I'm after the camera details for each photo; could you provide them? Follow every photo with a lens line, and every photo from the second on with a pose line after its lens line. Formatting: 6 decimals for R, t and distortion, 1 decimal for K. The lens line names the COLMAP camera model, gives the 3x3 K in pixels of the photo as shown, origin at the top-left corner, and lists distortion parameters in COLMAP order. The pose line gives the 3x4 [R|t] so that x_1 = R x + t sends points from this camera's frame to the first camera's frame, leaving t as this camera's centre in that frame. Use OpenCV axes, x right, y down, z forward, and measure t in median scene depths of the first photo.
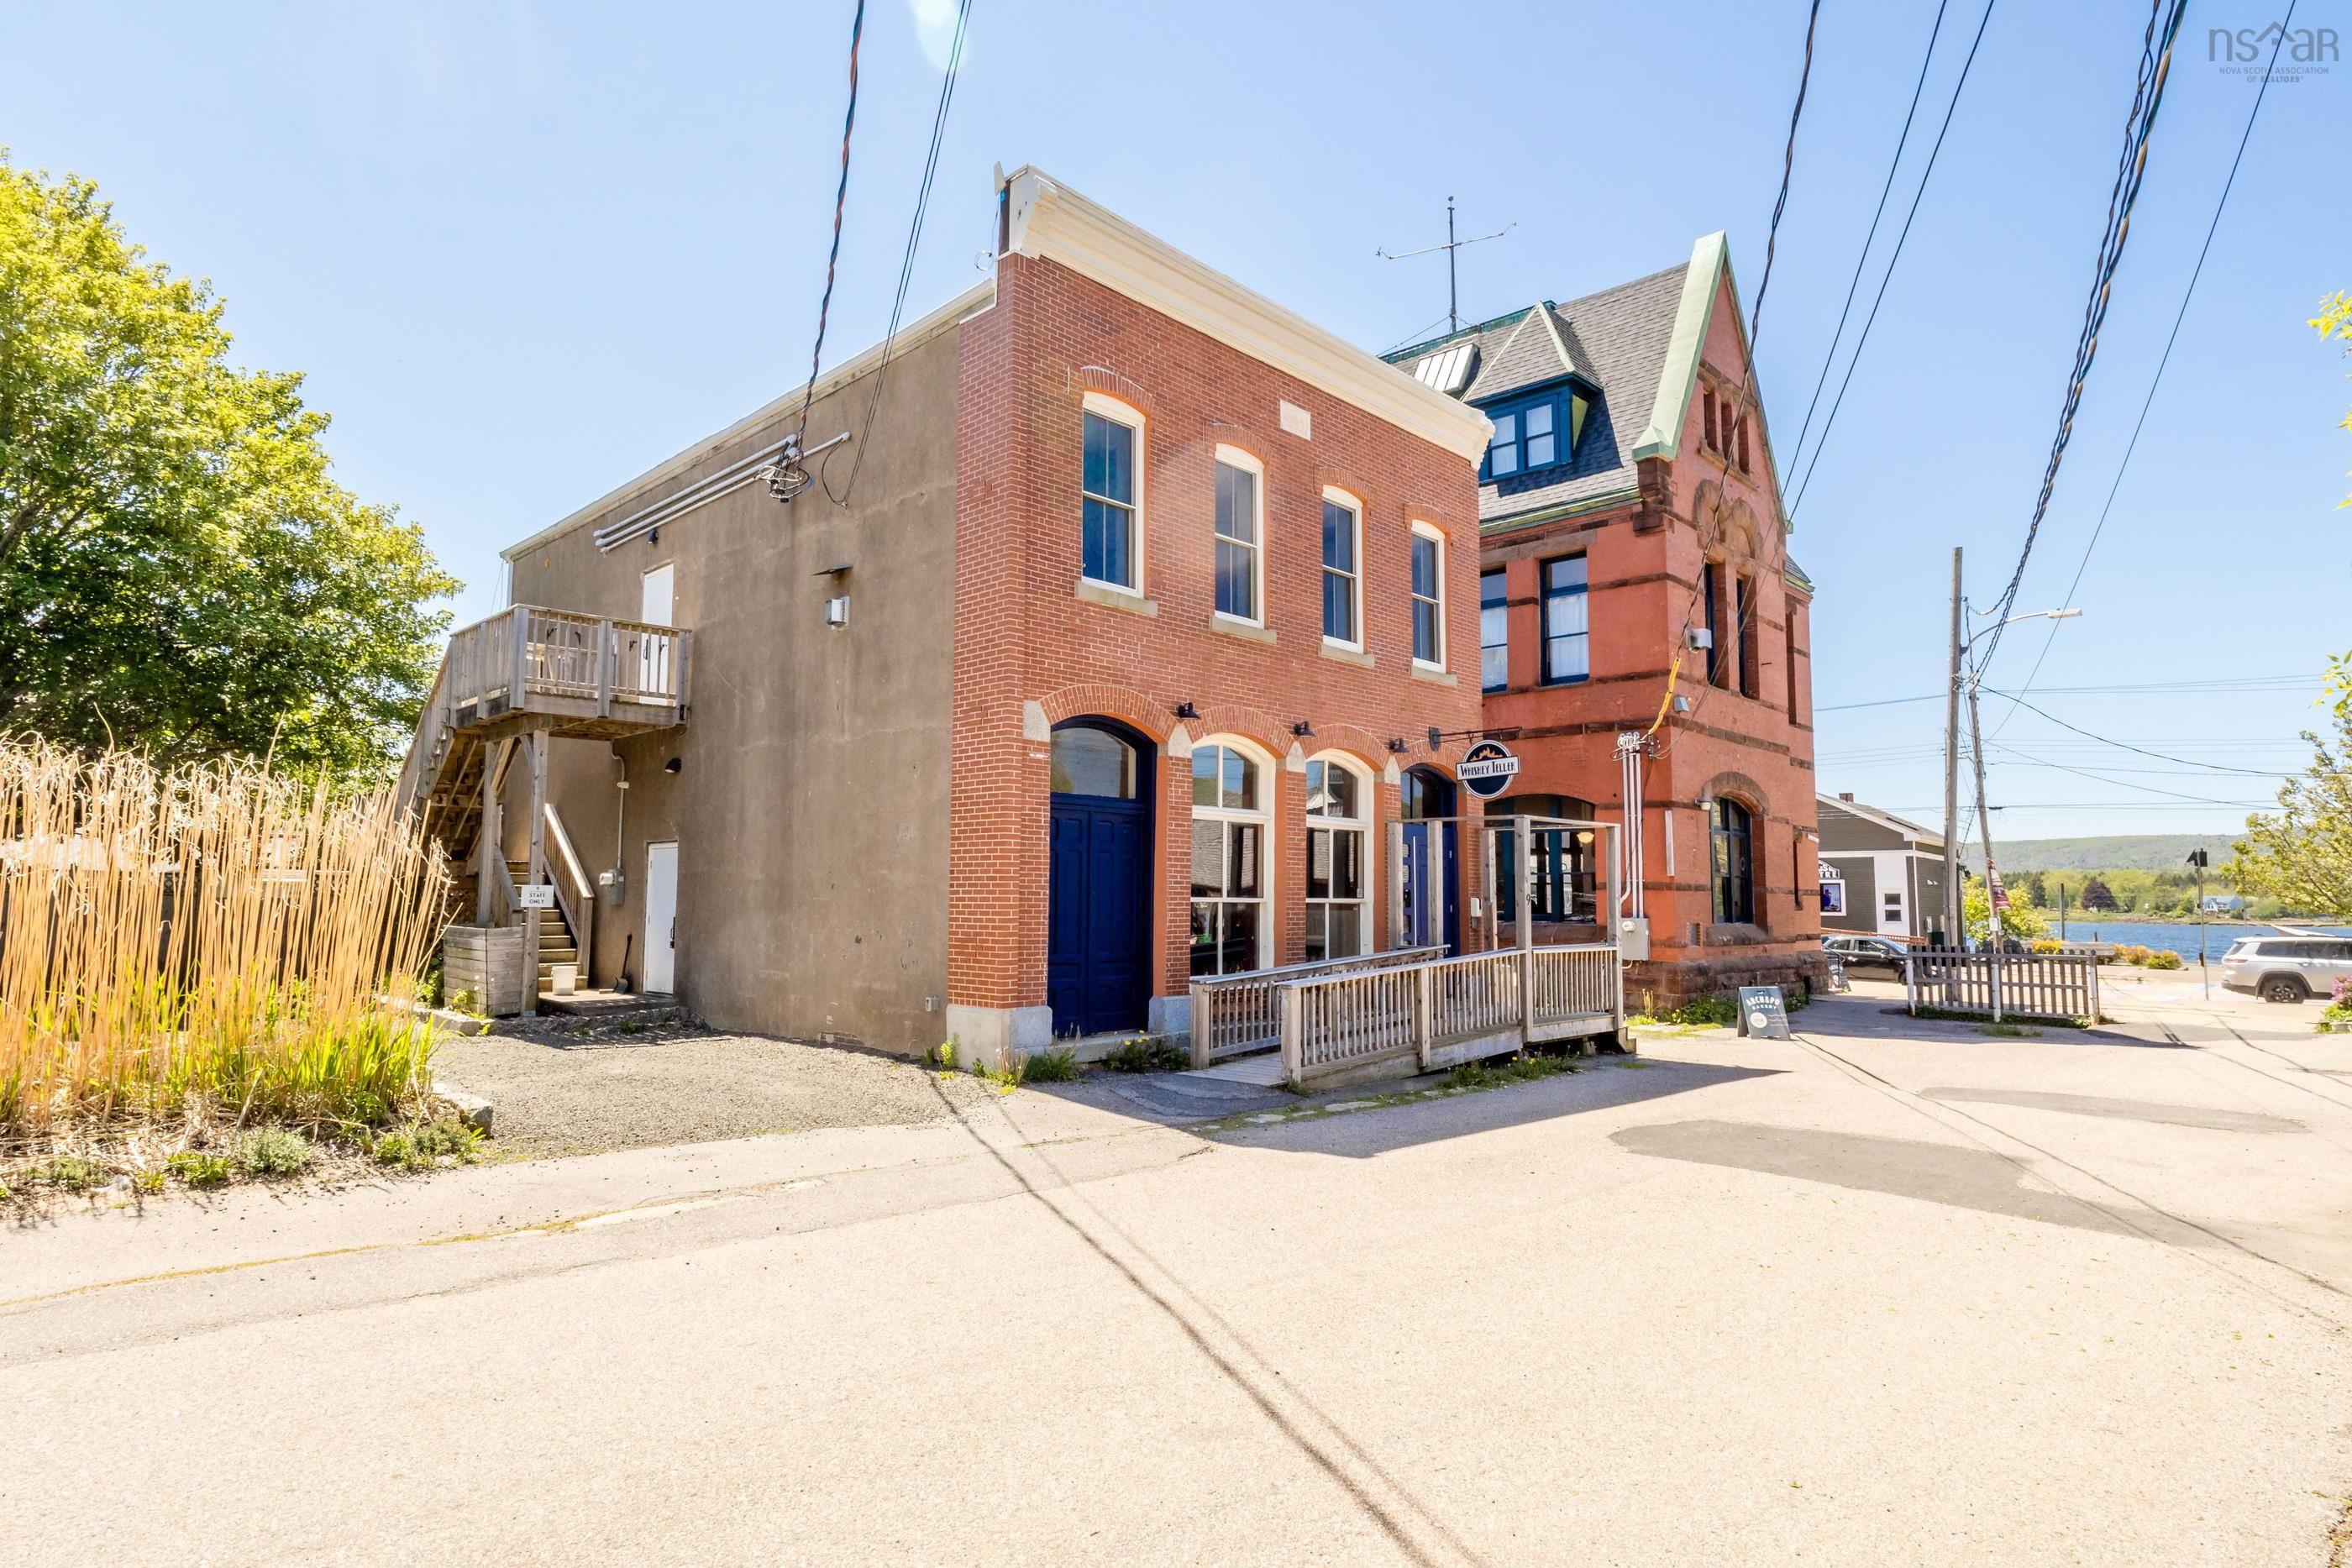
lens RADIAL K [[1286.3, 0, 1176.0], [0, 1286.3, 784.0], [0, 0, 1]] dist [0.021058, -0.012398]
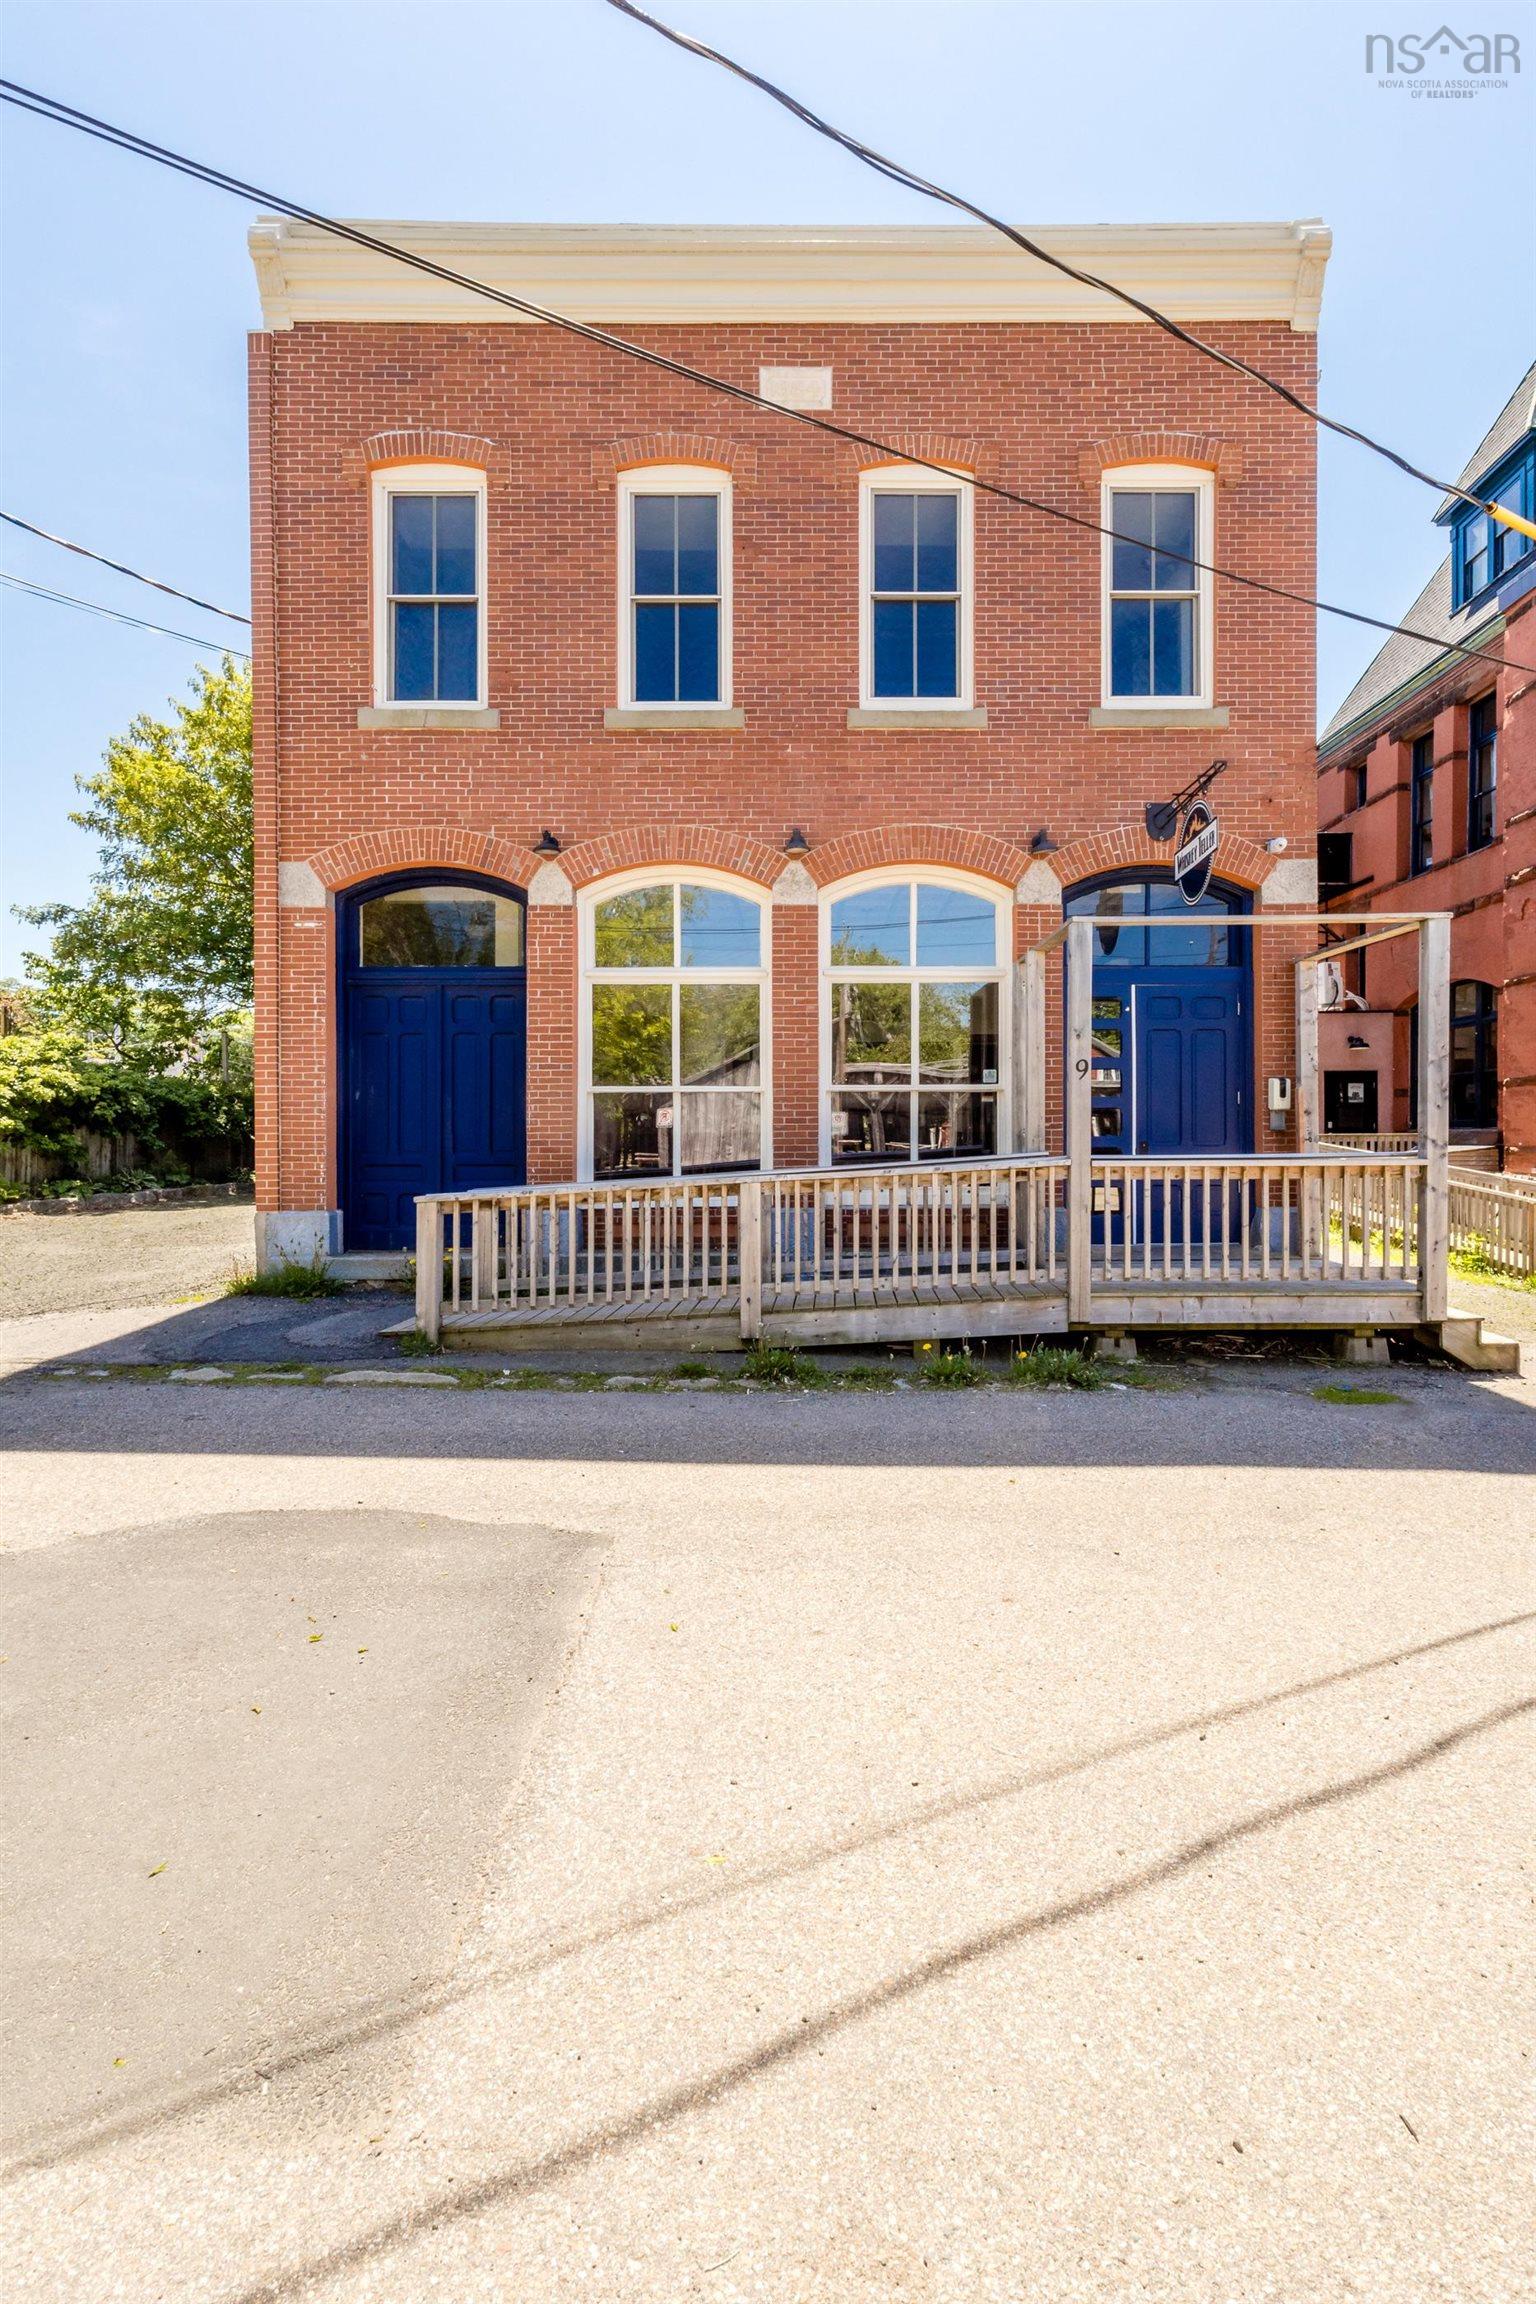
lens RADIAL K [[1051.2, 0, 767.5], [0, 1051.2, 1138.7], [0, 0, 1]] dist [0.000344, -0.000006]
pose [[0.691011, -0.006094, -0.722819, 0.481623], [0.074178, 0.995283, 0.062522, 0.077991], [0.719029, -0.096820, 0.688203, 0.564776]]
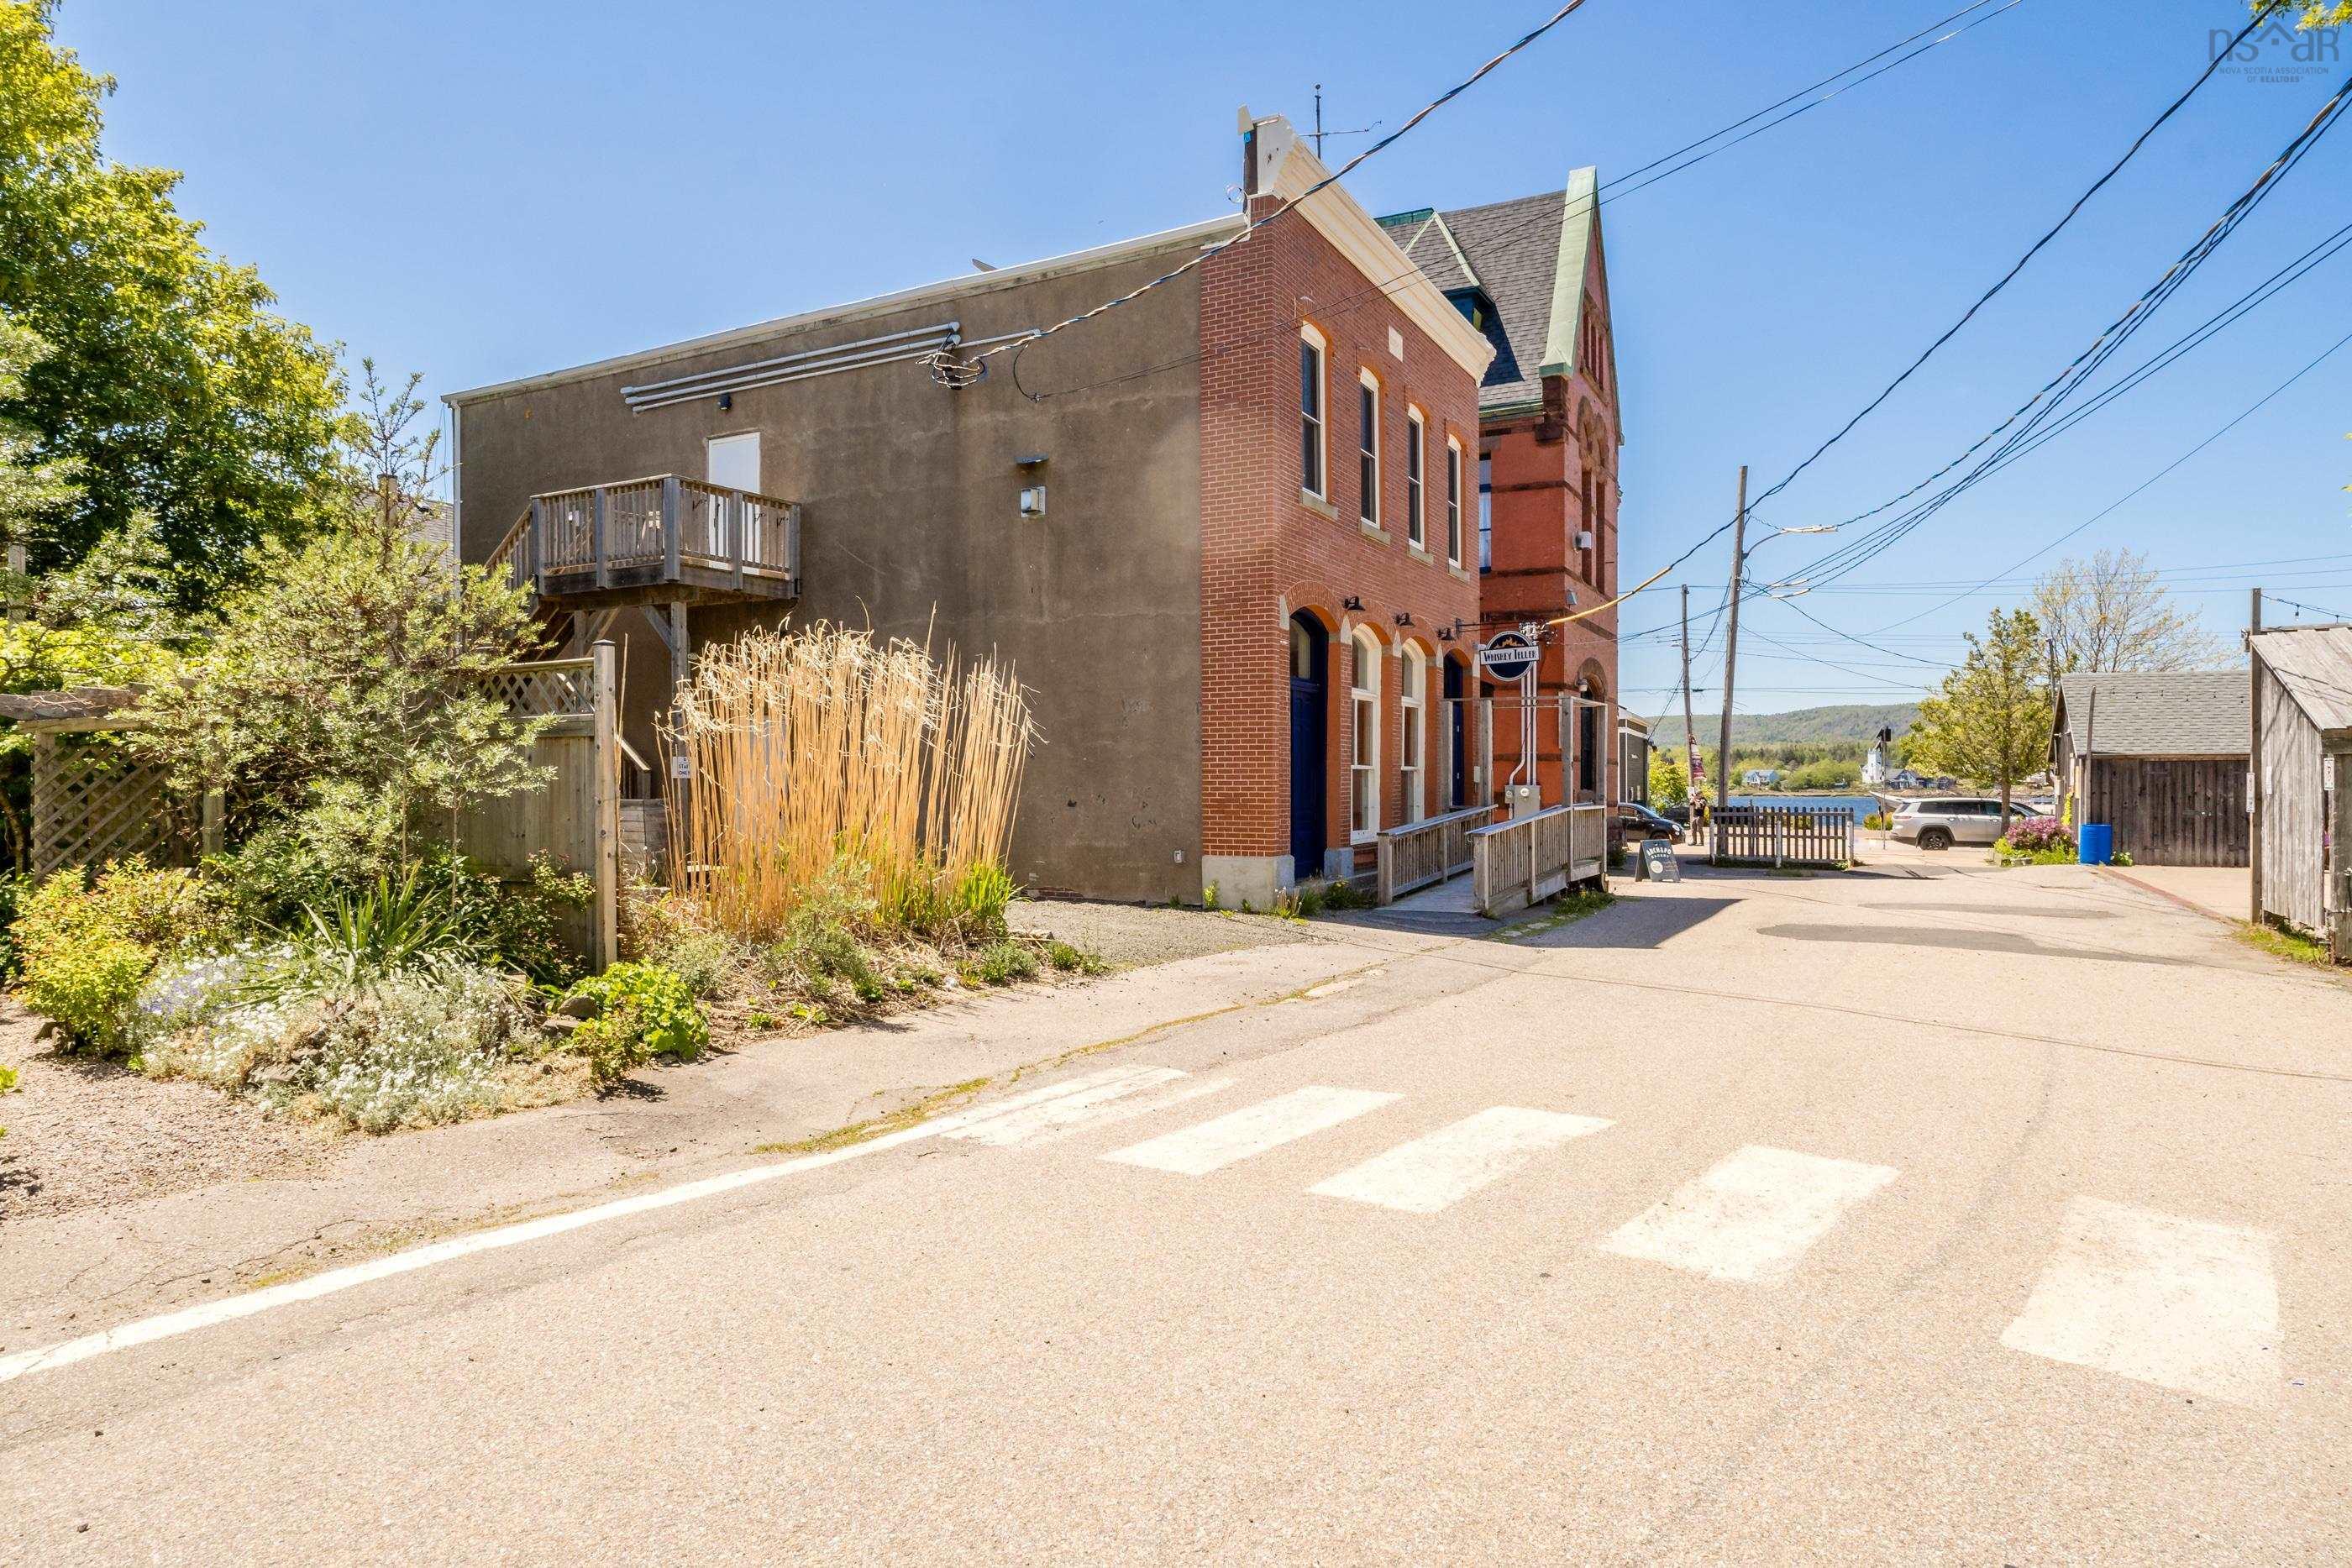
lens RADIAL K [[1400.8, 0, 1173.5], [0, 1400.8, 788.0], [0, 0, 1]] dist [-0.018379, 0.000574]
pose [[0.961637, -0.008850, 0.274184, -0.431031], [-0.017290, 0.995537, 0.092776, -0.005256], [-0.273781, -0.093958, 0.957192, -0.154980]]
